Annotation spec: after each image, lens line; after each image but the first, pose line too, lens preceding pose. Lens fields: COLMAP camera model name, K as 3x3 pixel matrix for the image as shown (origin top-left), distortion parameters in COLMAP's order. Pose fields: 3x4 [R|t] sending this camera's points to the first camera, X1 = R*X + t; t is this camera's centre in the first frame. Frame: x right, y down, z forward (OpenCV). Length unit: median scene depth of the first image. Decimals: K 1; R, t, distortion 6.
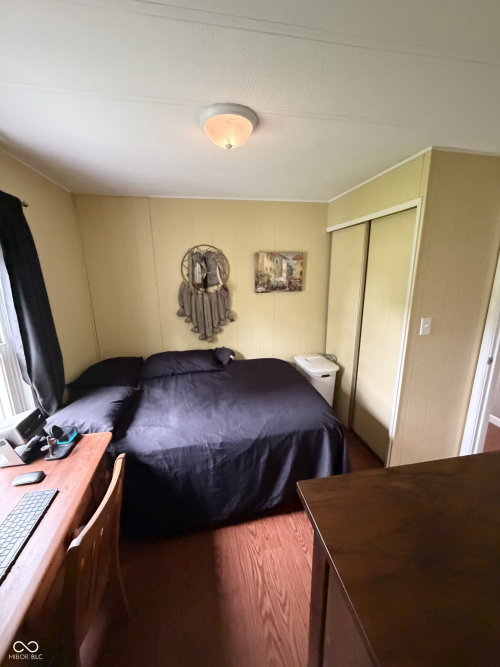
lens RADIAL K [[266.8, 0, 250.0], [0, 266.8, 333.5], [0, 0, 1]] dist [0.000298, -0.000092]
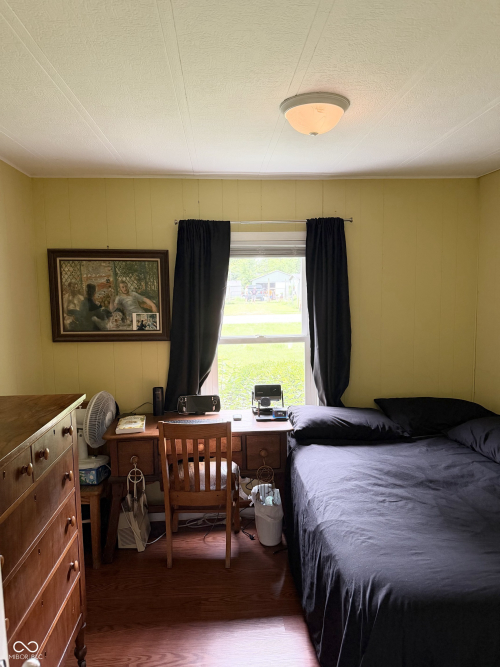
lens RADIAL K [[469.4, 0, 250.0], [0, 469.4, 333.5], [0, 0, 1]] dist [-0.001607, -0.000990]
pose [[-0.128895, 0.119279, -0.984458, 1.049284], [-0.221378, 0.964225, 0.145813, -0.187298], [0.966632, 0.236732, -0.097878, 0.759148]]
